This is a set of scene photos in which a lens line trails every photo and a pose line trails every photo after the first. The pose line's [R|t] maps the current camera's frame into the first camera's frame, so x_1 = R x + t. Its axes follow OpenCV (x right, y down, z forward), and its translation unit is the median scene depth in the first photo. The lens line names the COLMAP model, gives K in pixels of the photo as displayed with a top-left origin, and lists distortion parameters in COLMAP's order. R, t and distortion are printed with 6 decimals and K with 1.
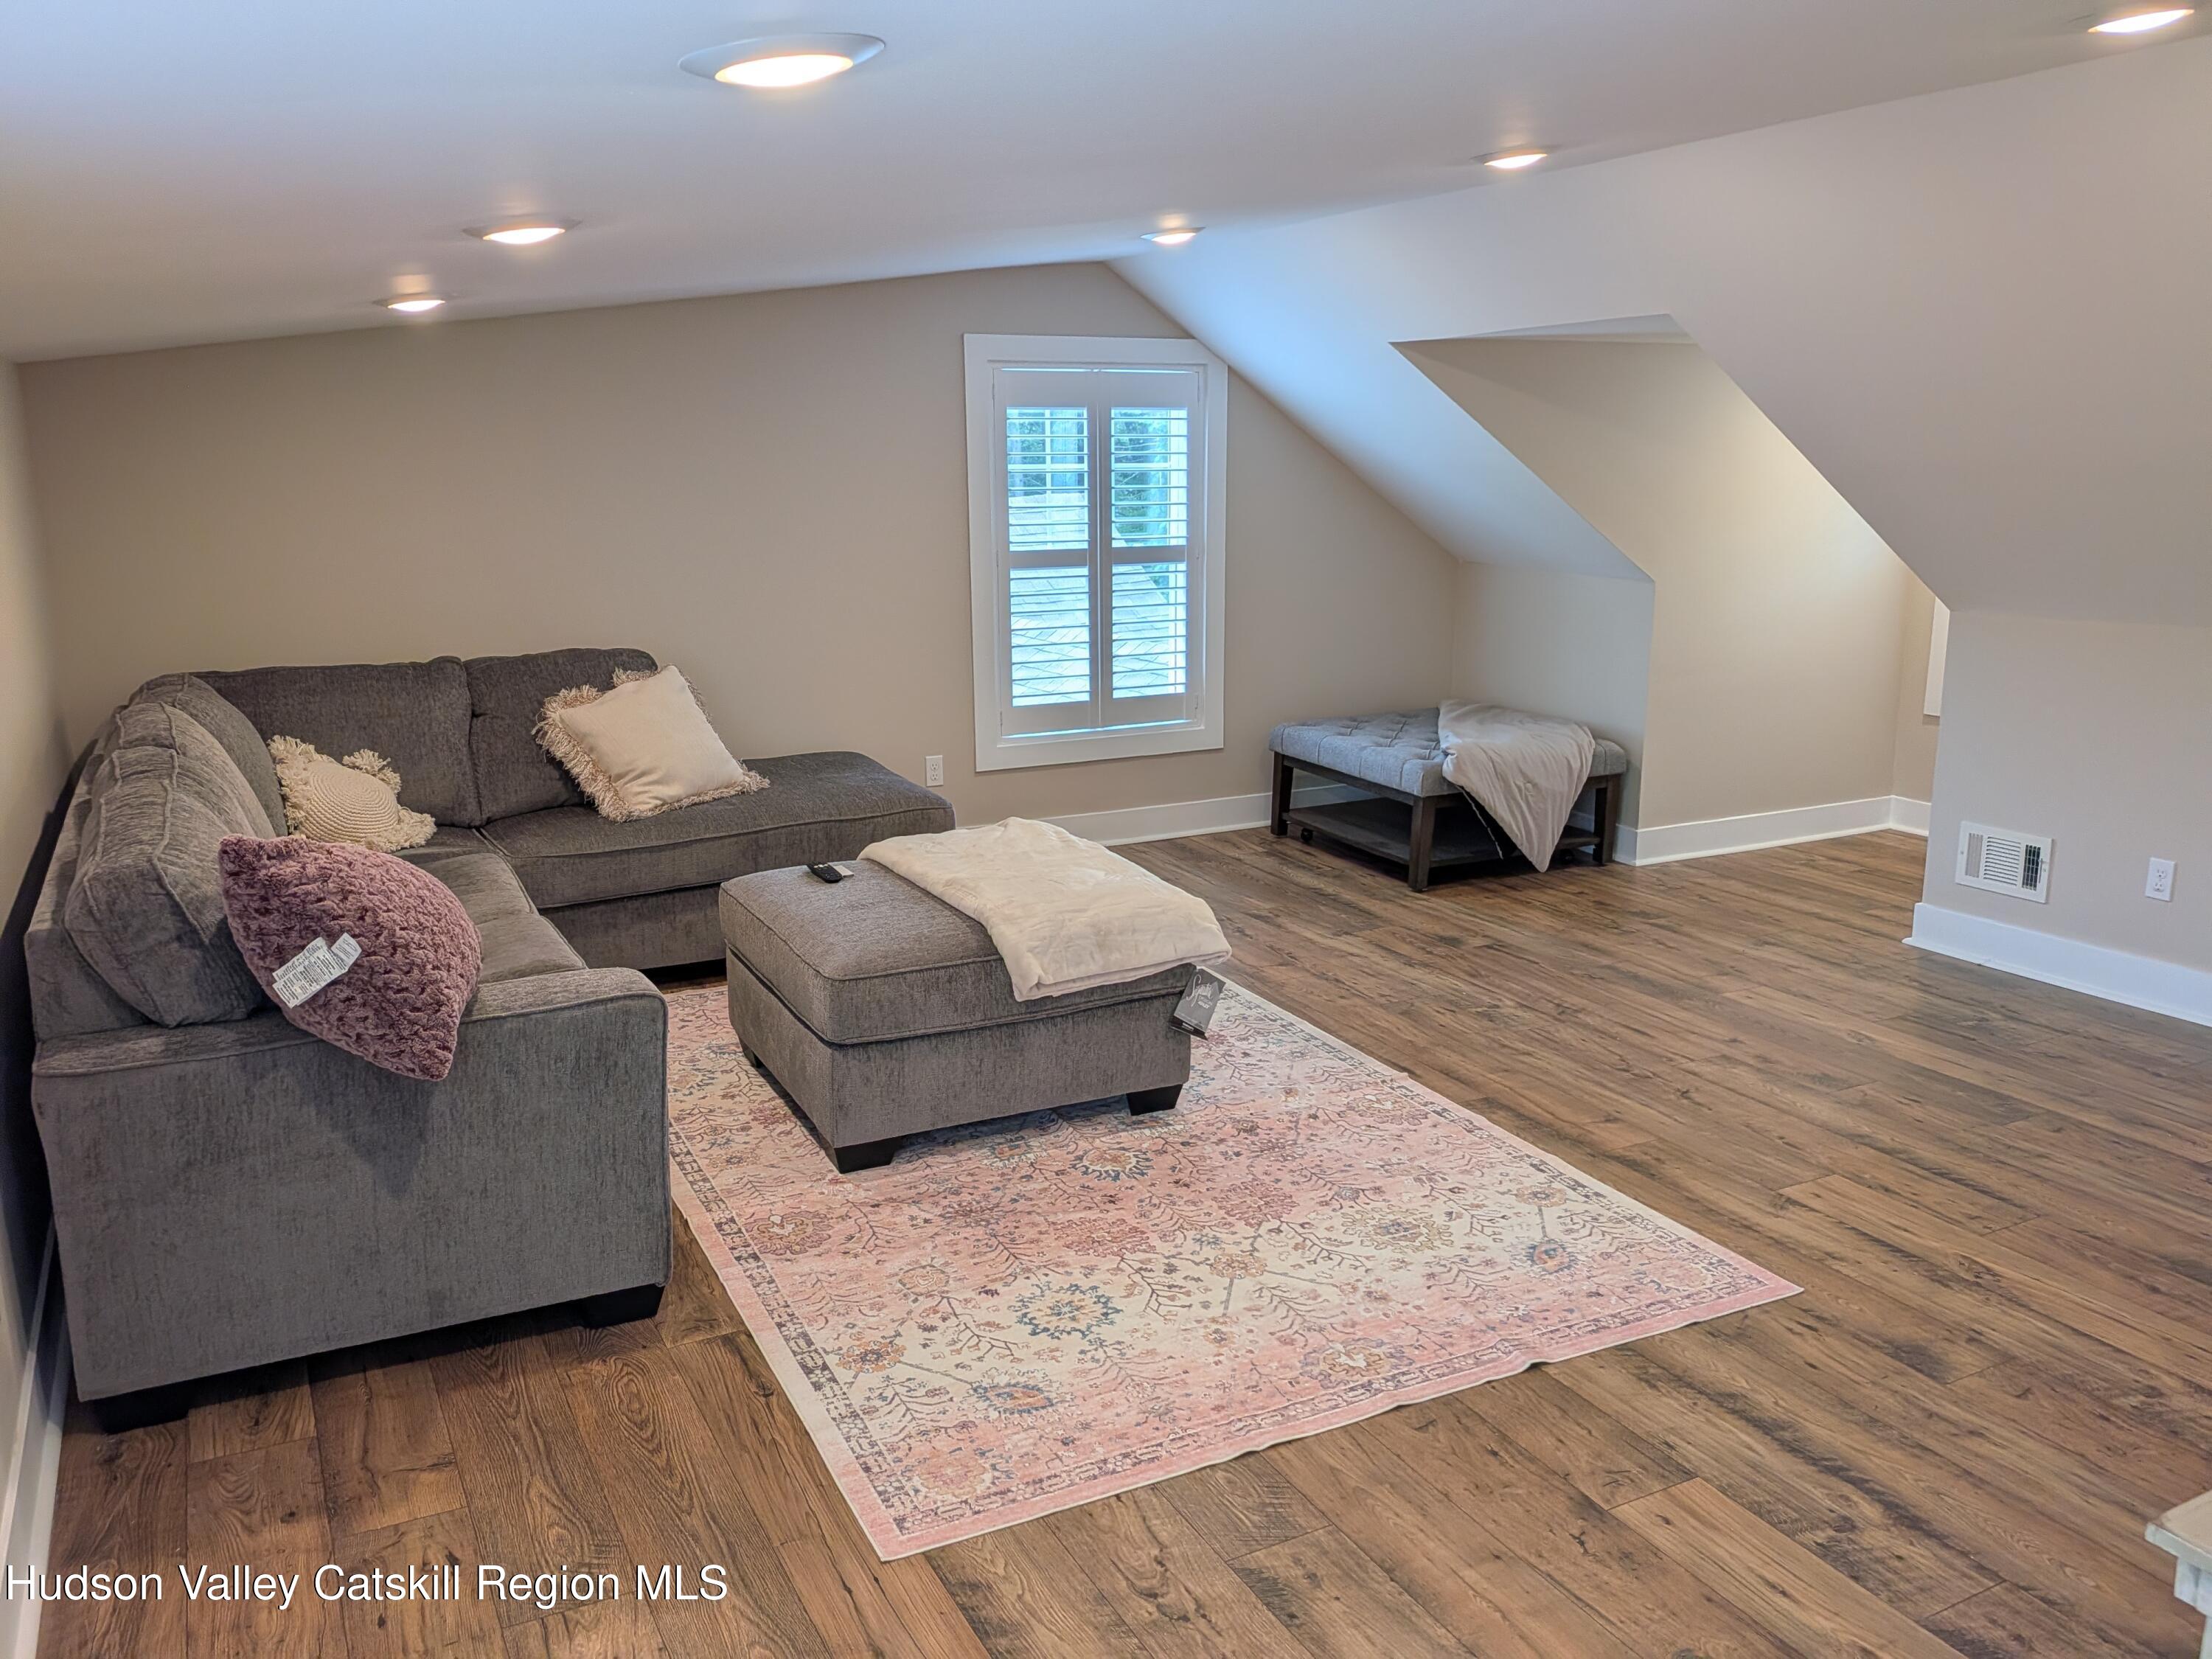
lens RADIAL K [[1714.3, 0, 1095.5], [0, 1714.3, 833.5], [0, 0, 1]] dist [0.053393, -0.095987]
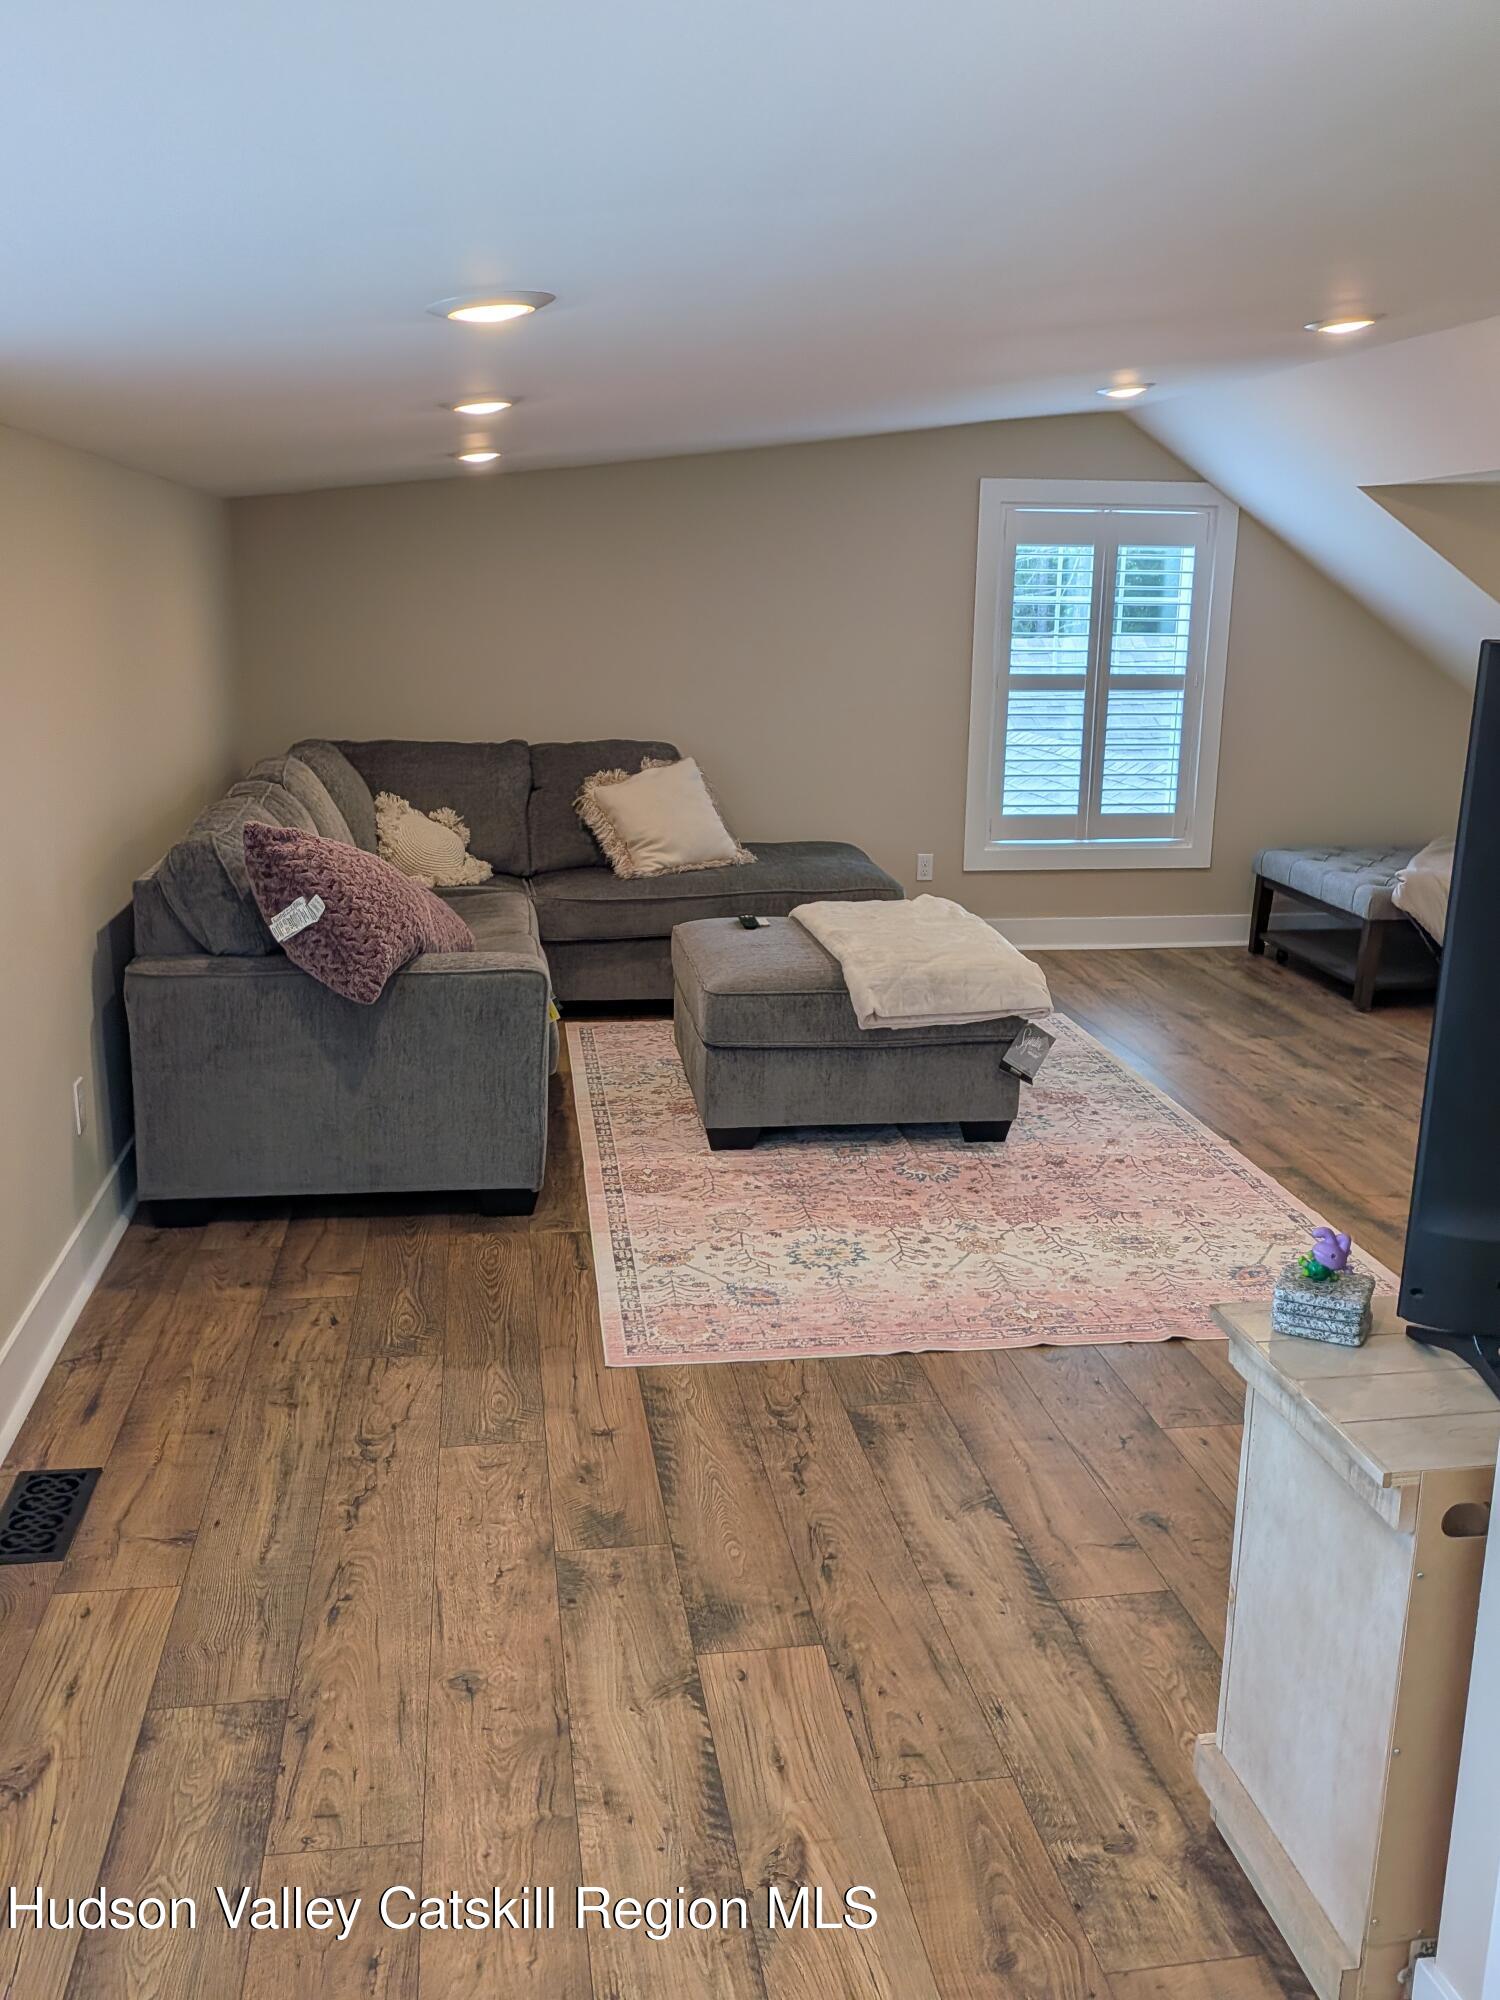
lens RADIAL K [[1719.5, 0, 761.9], [0, 1719.5, 1005.8], [0, 0, 1]] dist [0.070502, -0.105200]
pose [[0.950253, 0.091708, -0.297671, 0.250946], [-0.087420, 0.995786, 0.027714, 0.053950], [0.298958, -0.000313, 0.954266, -0.190132]]
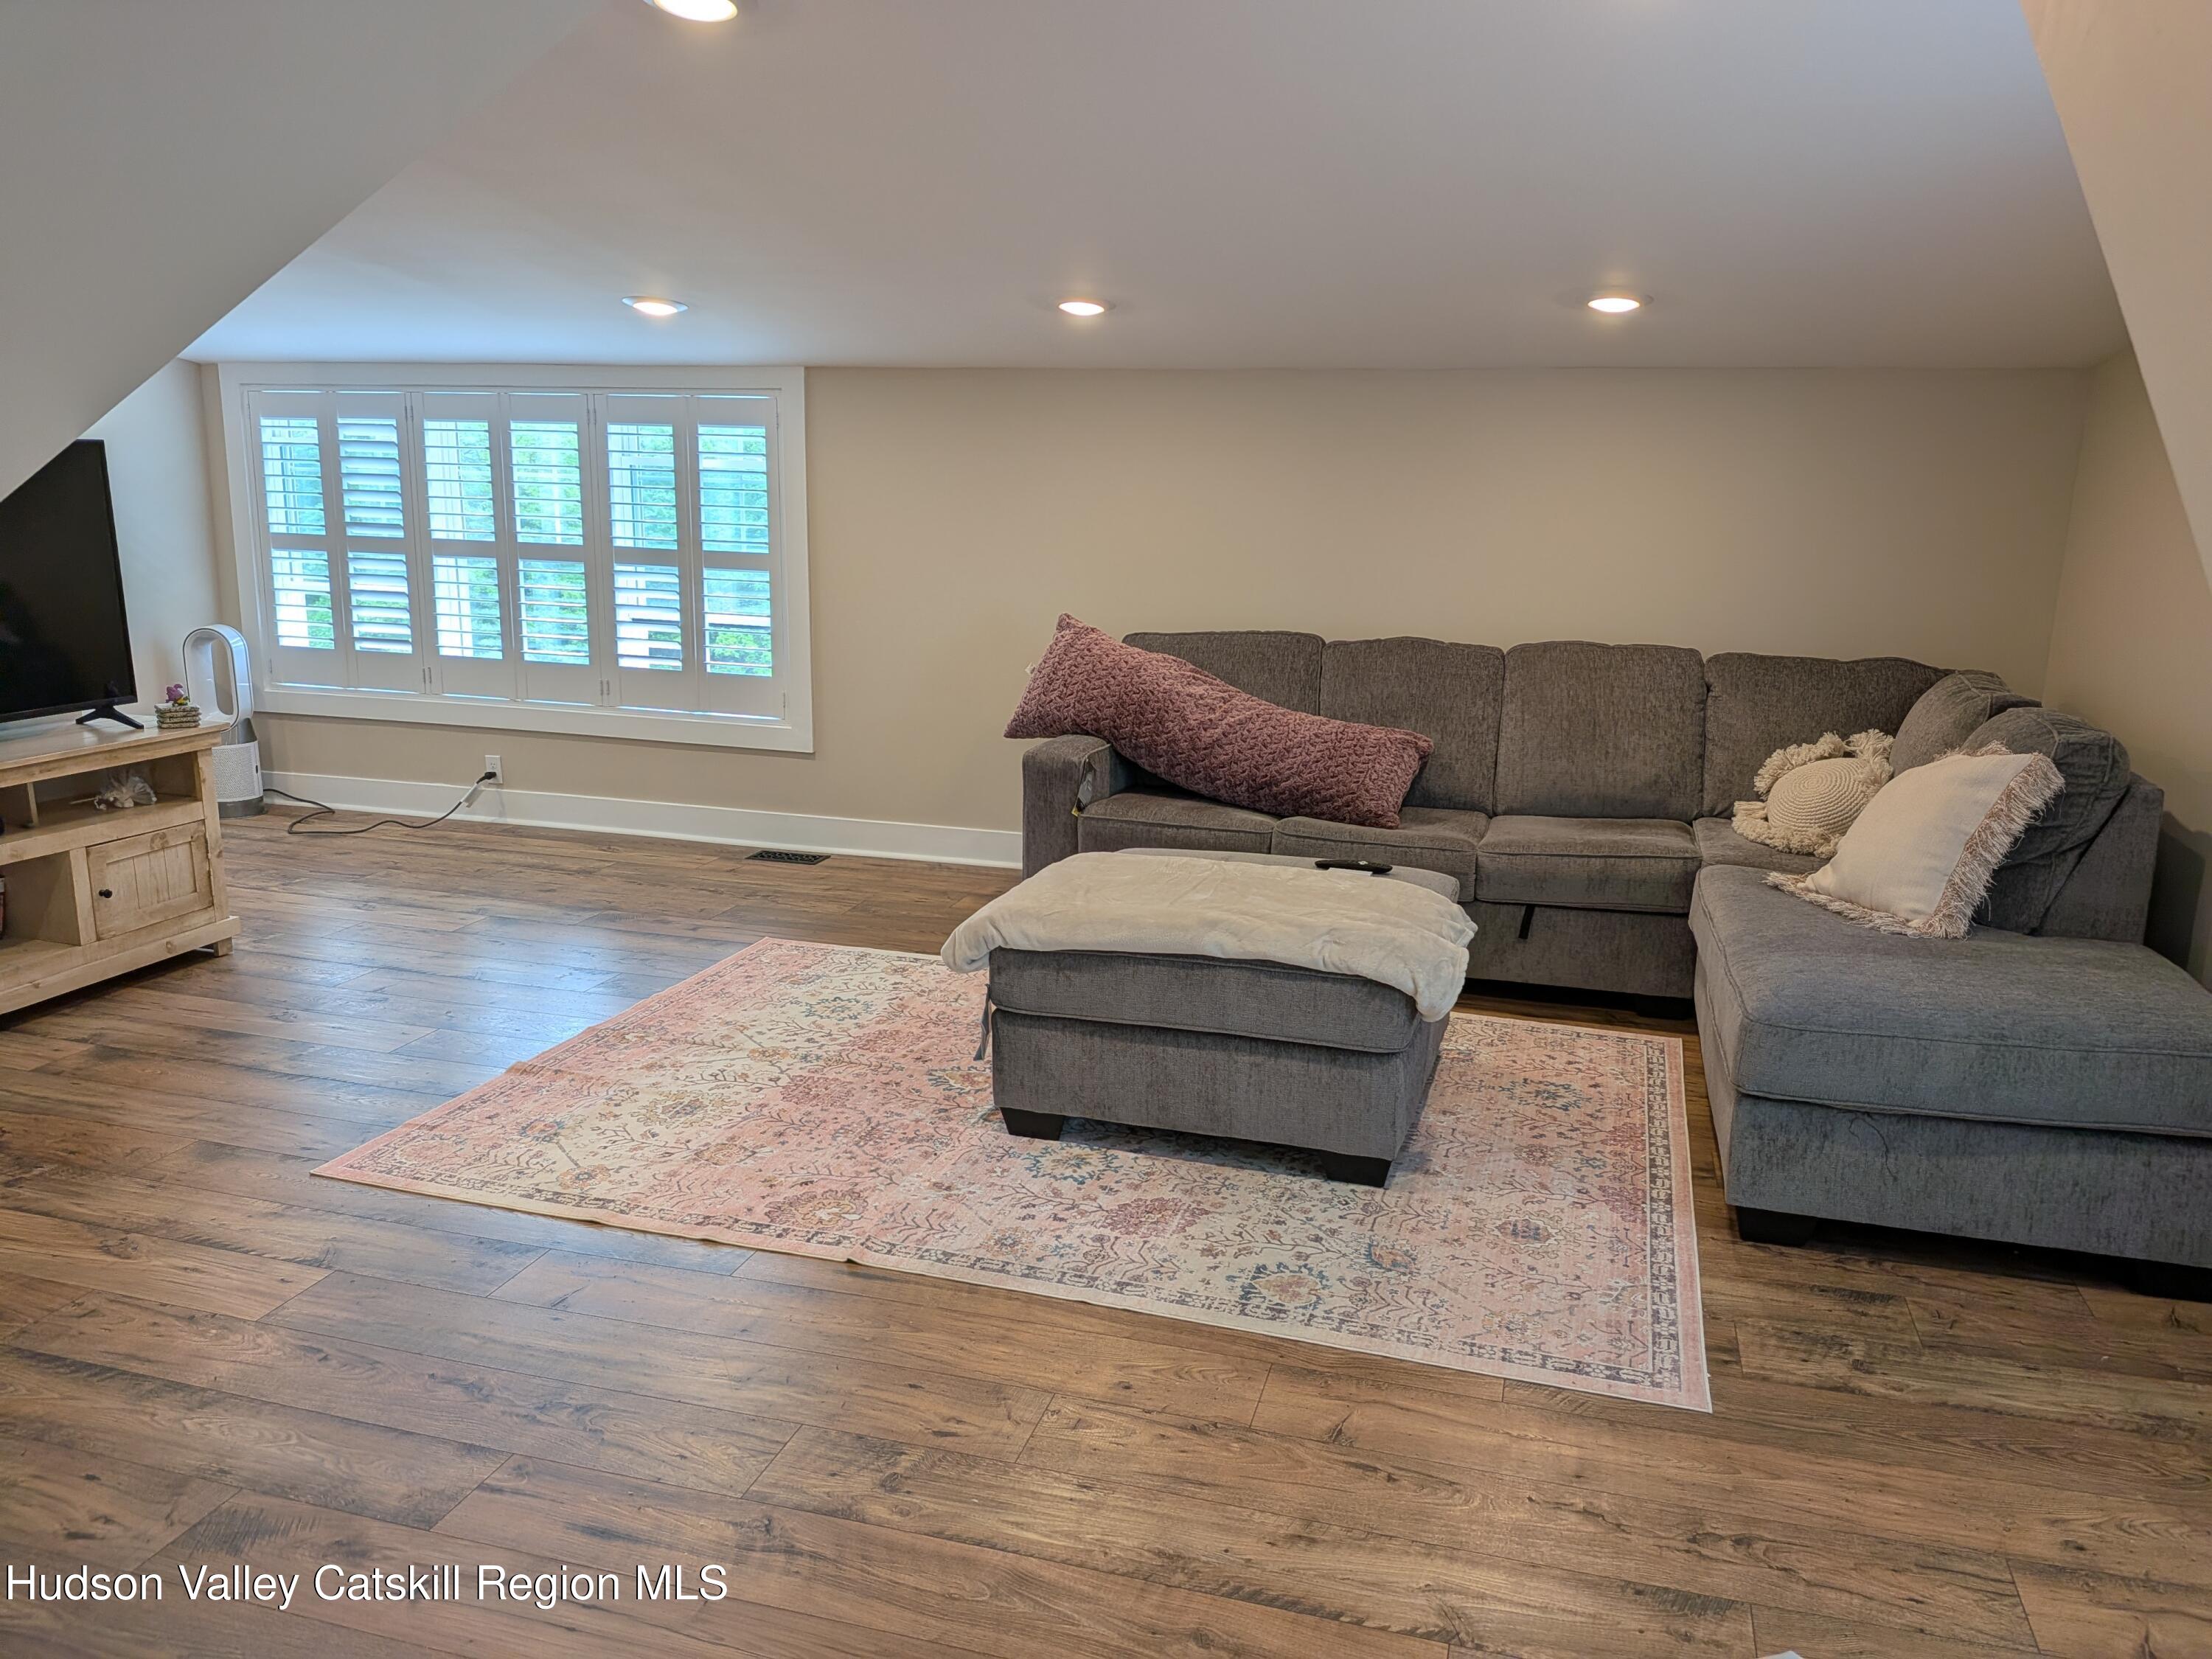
lens RADIAL K [[1623.5, 0, 1101.9], [0, 1623.5, 828.4], [0, 0, 1]] dist [0.058732, -0.090211]
pose [[-0.705972, 0.146055, -0.693016, 0.640101], [-0.167969, 0.916059, 0.364172, -0.341263], [0.688033, 0.373501, -0.622180, 1.644600]]
